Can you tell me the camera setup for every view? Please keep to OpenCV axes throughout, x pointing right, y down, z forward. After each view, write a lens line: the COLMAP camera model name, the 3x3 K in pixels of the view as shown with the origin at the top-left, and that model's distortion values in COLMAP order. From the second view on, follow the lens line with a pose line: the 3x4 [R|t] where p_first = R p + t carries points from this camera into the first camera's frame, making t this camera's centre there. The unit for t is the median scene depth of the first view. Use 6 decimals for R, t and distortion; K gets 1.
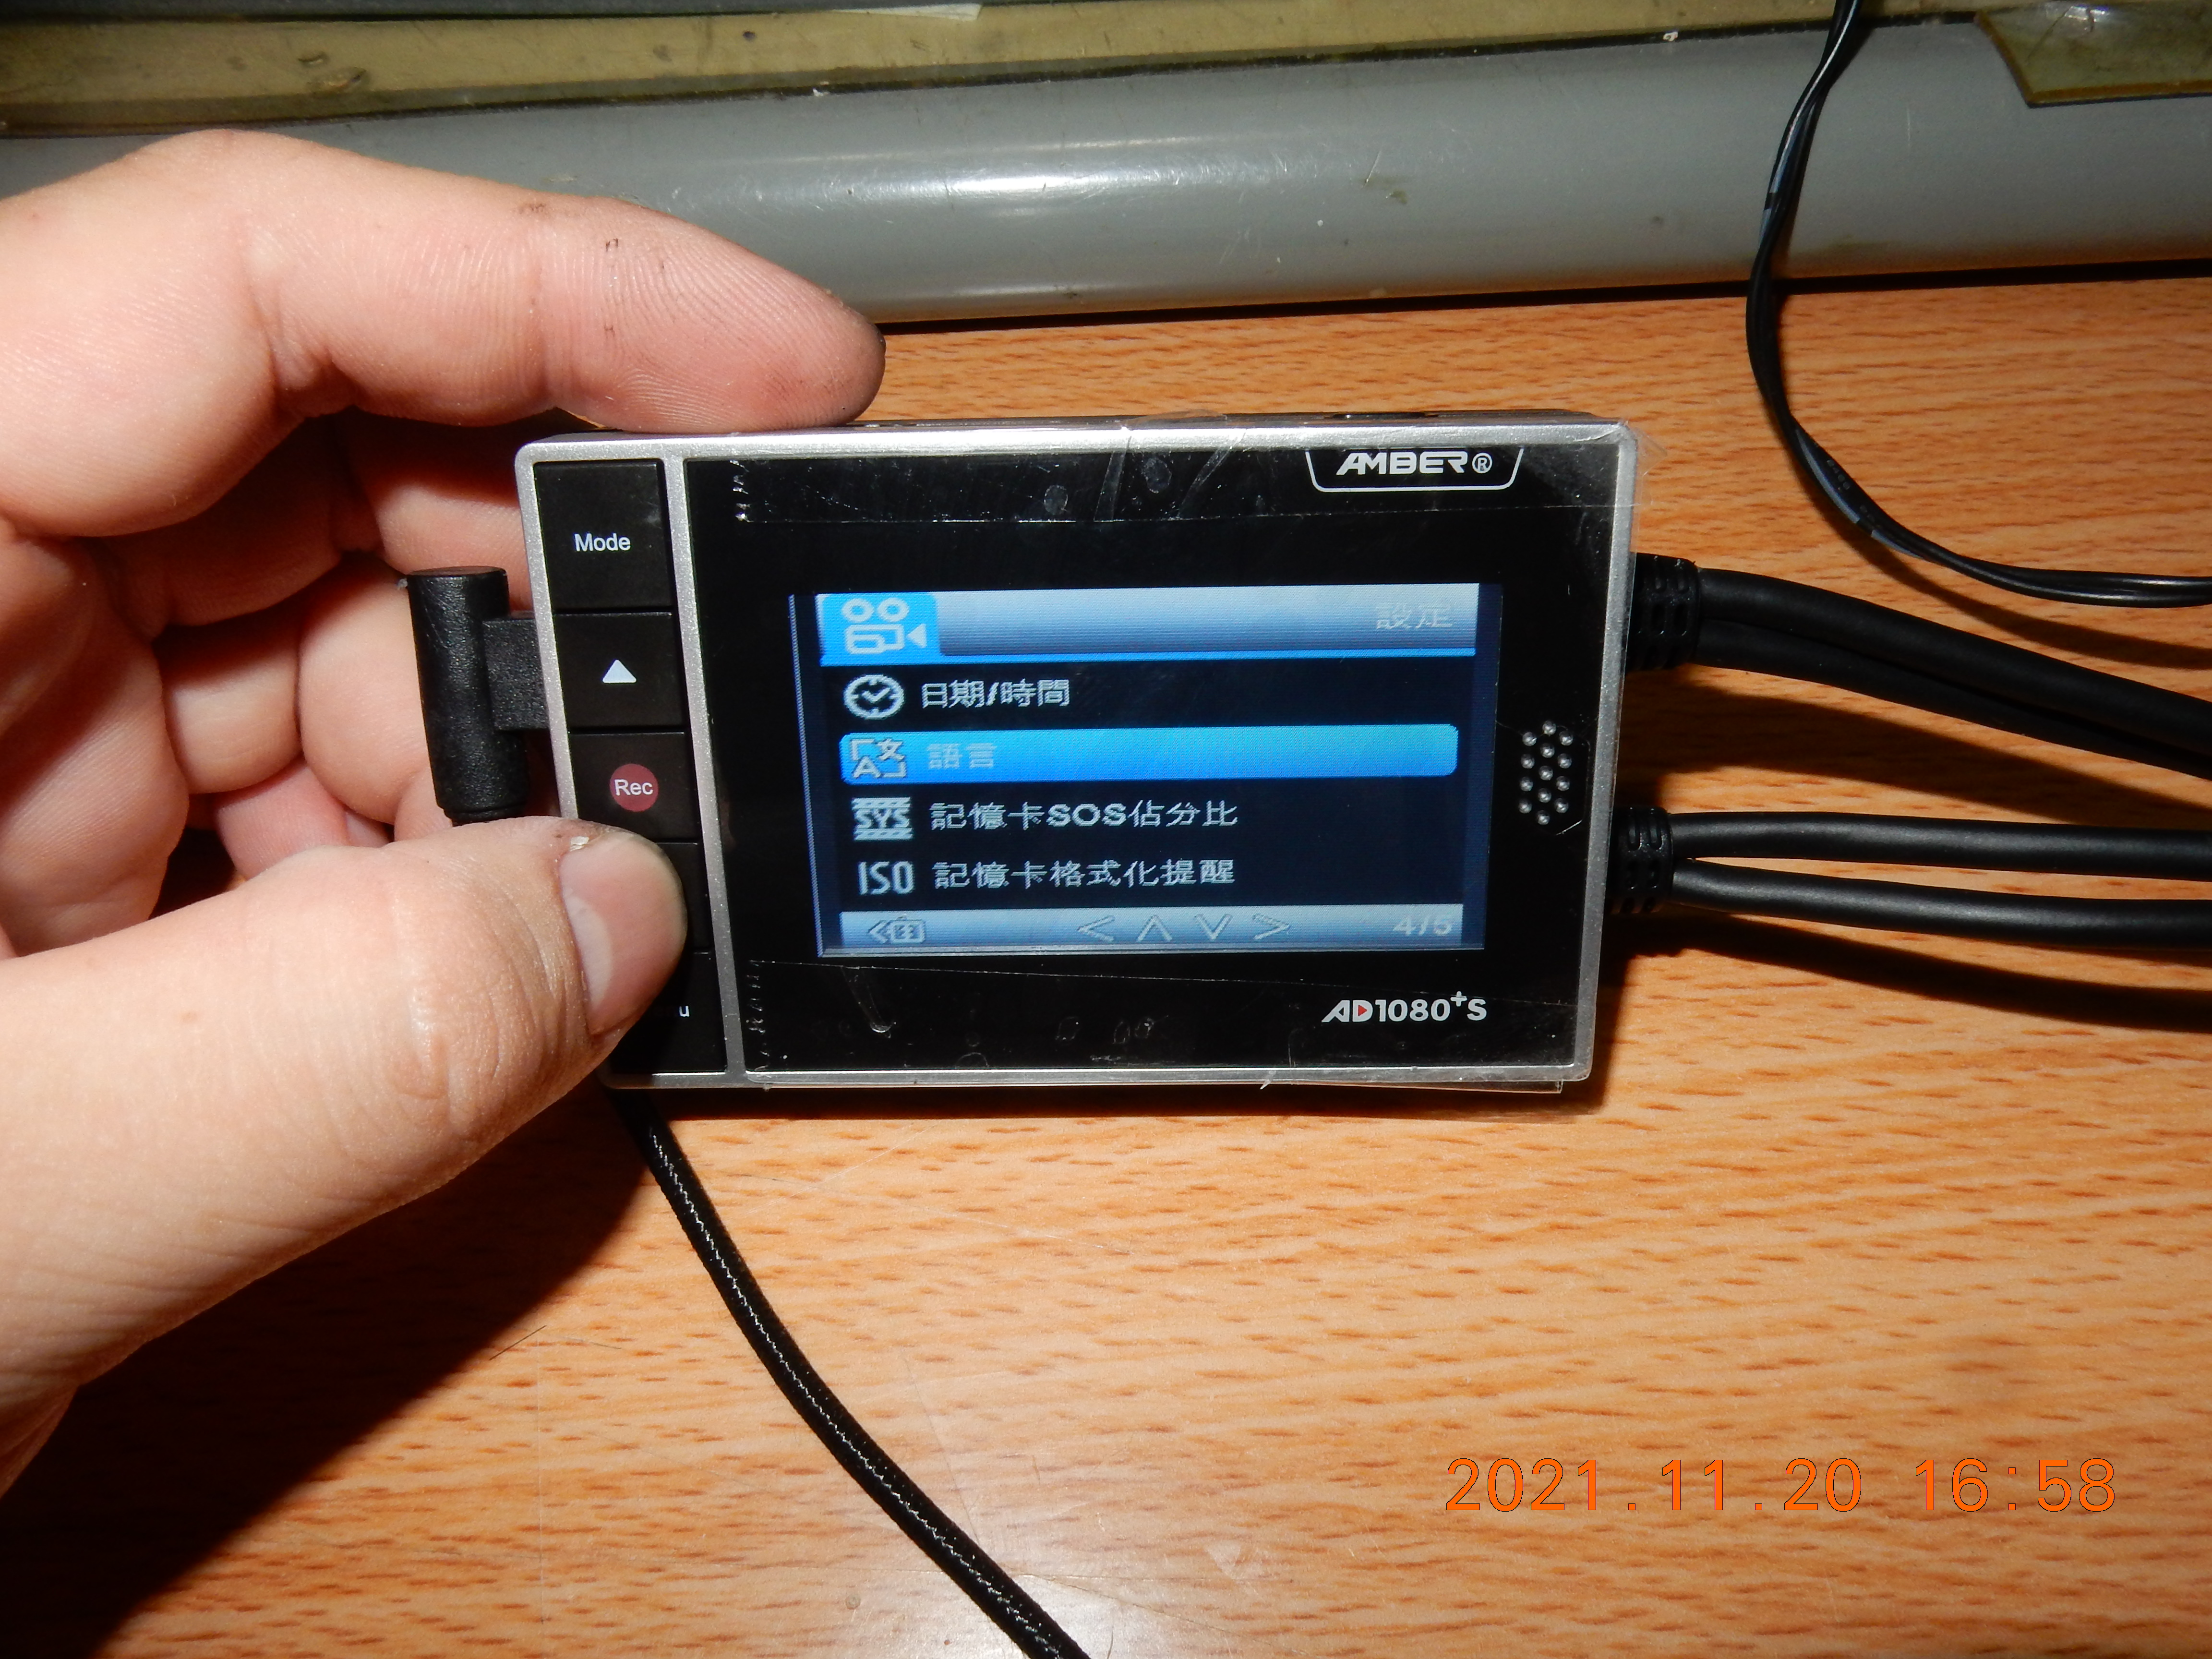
lens RADIAL K [[1627.3, 0, 1102.0], [0, 1627.3, 830.2], [0, 0, 1]] dist [0.000519, -0.008475]
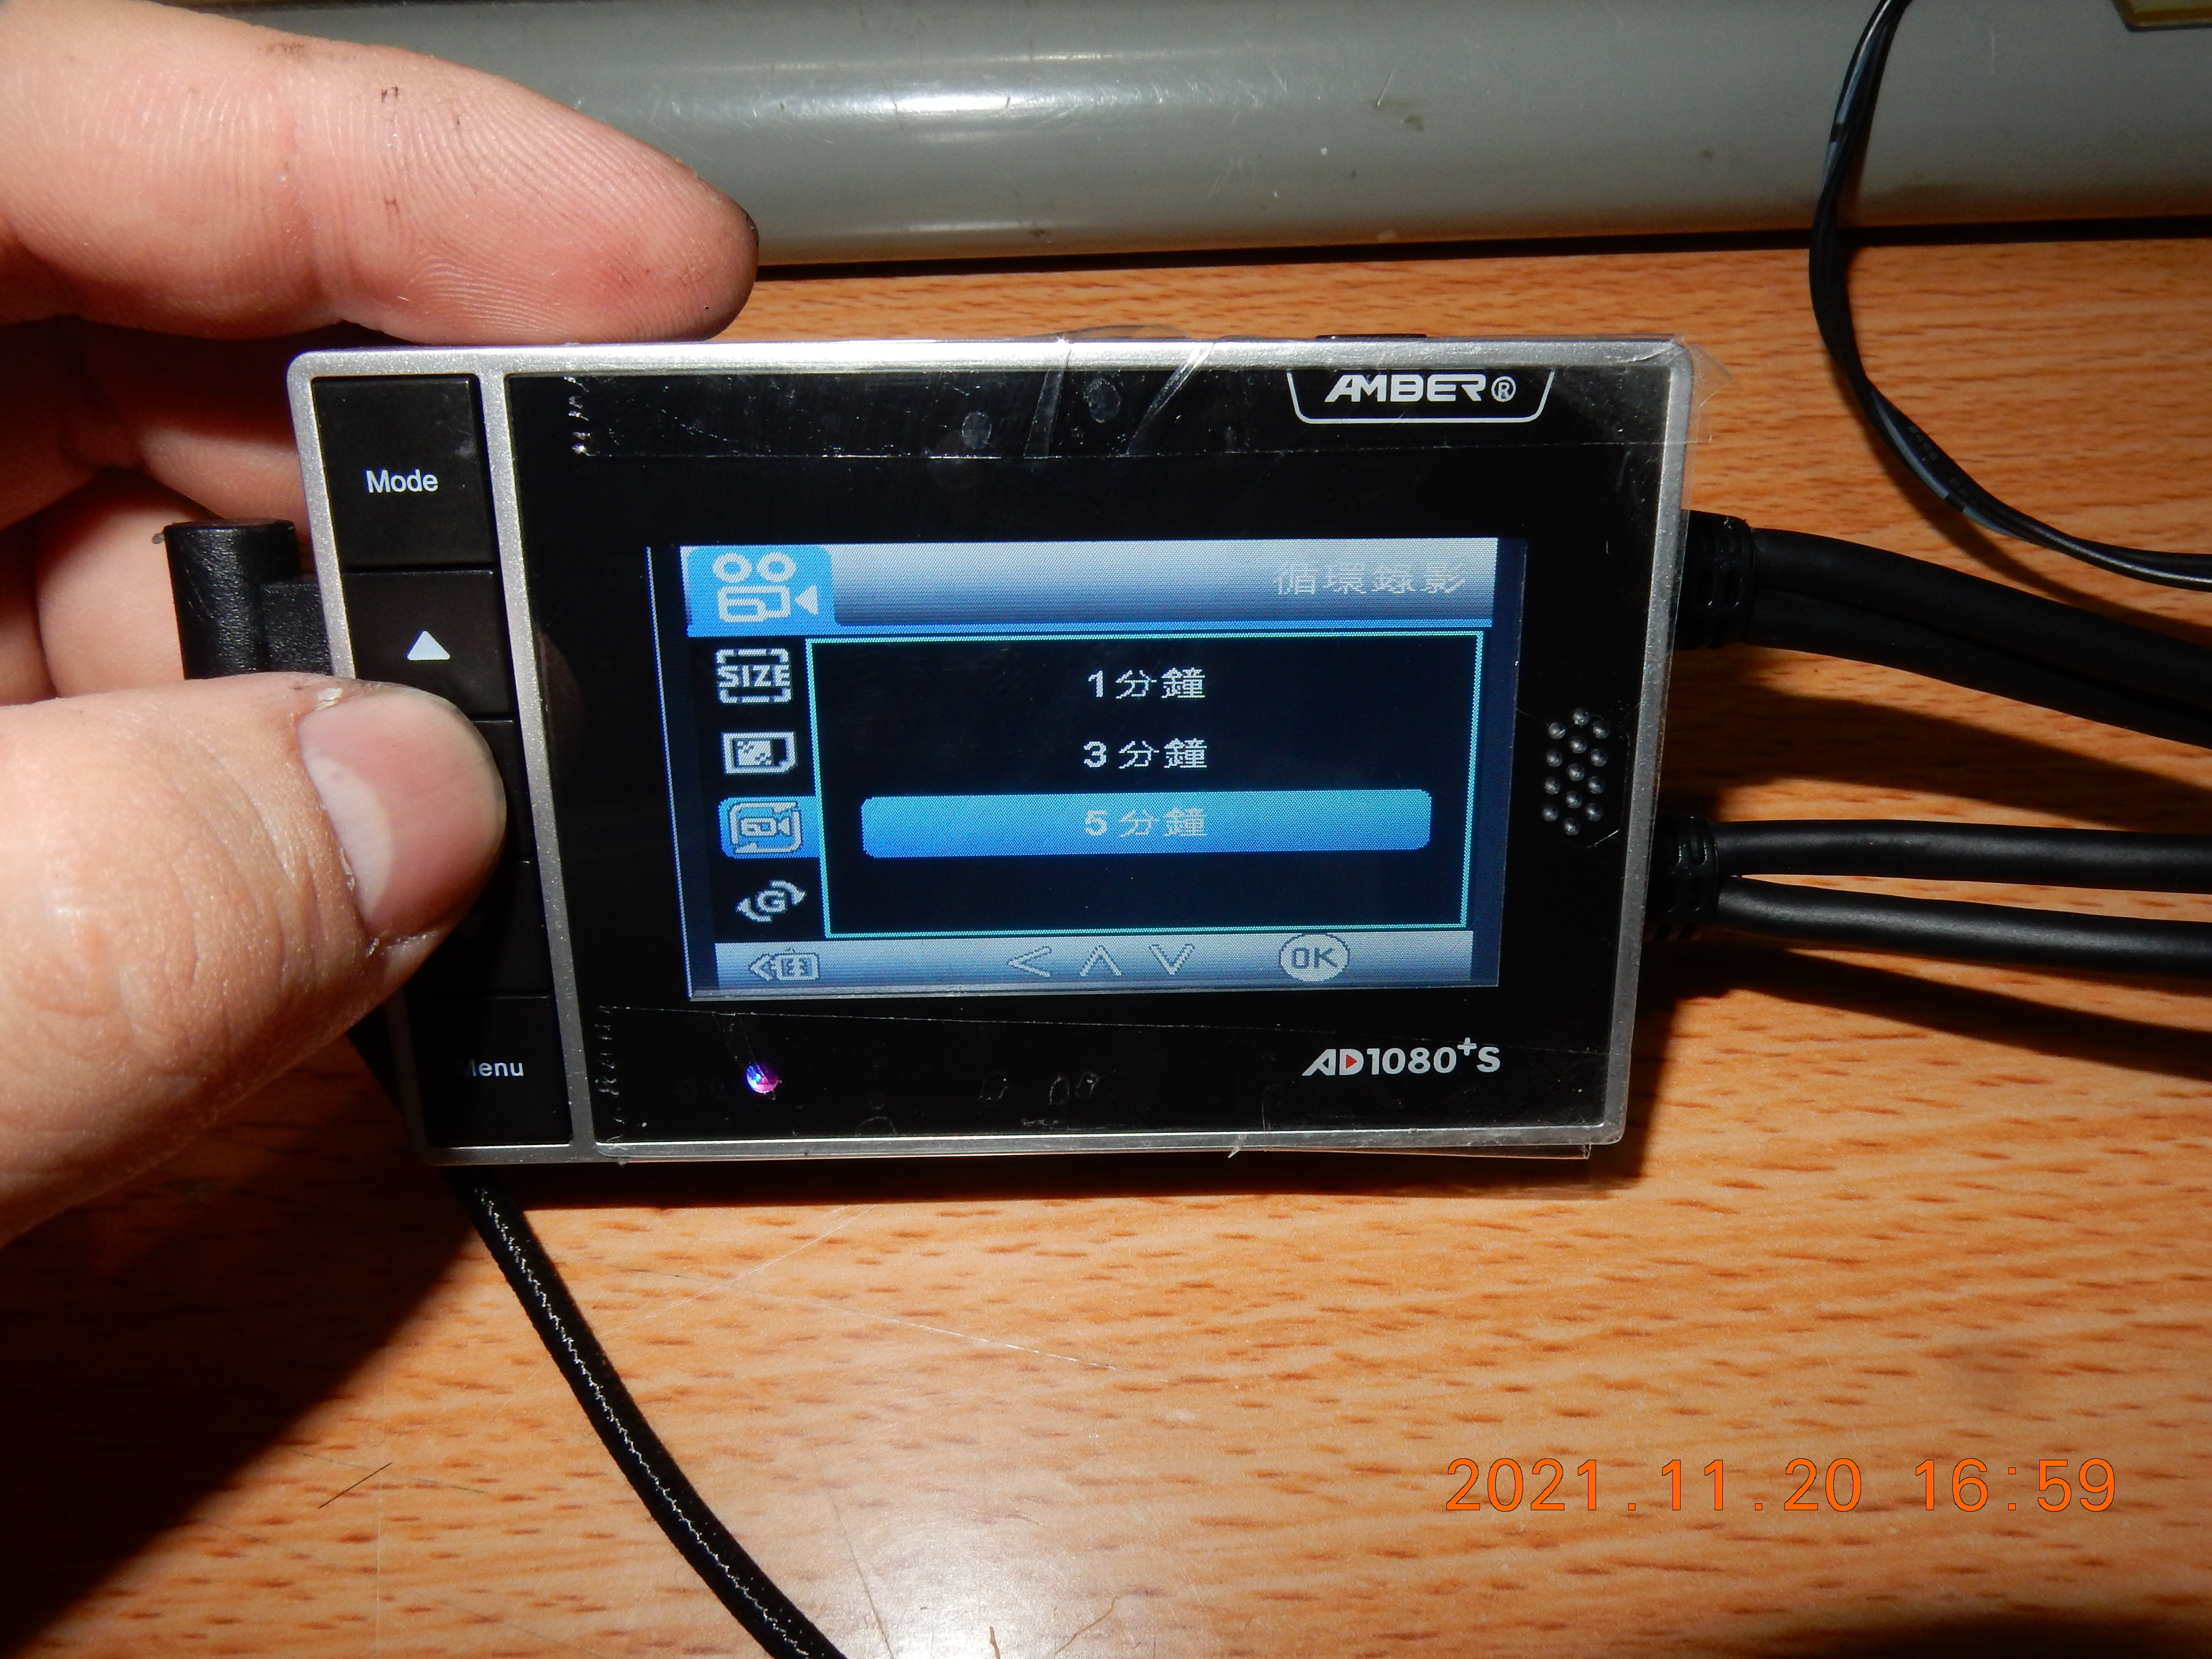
lens RADIAL K [[1613.9, 0, 1105.4], [0, 1613.9, 847.2], [0, 0, 1]] dist [0.008226, -0.014987]
pose [[0.999542, 0.003605, 0.030043, -0.010341], [-0.003956, 0.999924, 0.011637, -0.013256], [-0.029999, -0.011750, 0.999481, 0.182138]]
